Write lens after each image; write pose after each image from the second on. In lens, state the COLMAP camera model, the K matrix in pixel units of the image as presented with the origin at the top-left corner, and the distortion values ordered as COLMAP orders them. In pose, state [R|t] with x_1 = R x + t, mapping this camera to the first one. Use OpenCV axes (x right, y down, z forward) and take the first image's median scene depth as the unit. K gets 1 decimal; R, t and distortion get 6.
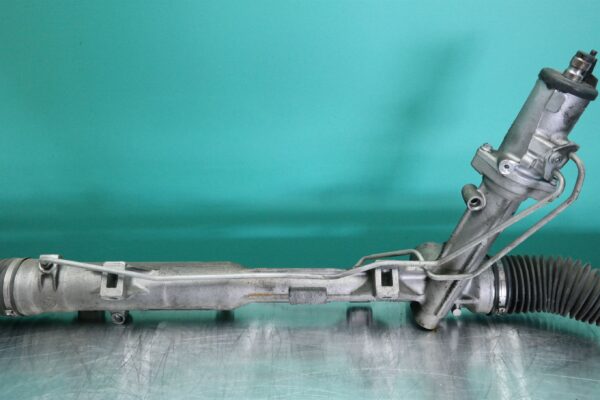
lens RADIAL K [[577.9, 0, 300.0], [0, 577.9, 200.0], [0, 0, 1]] dist [0.019169, 0.002876]
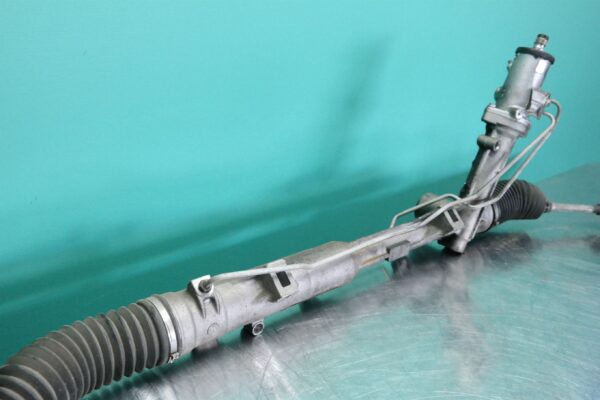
lens RADIAL K [[577.9, 0, 300.0], [0, 577.9, 200.0], [0, 0, 1]] dist [0.019169, 0.002876]
pose [[0.740790, -0.189371, 0.644491, -0.901330], [0.235469, 0.971768, 0.014882, 0.002911], [-0.629114, 0.140733, 0.764467, 0.222224]]
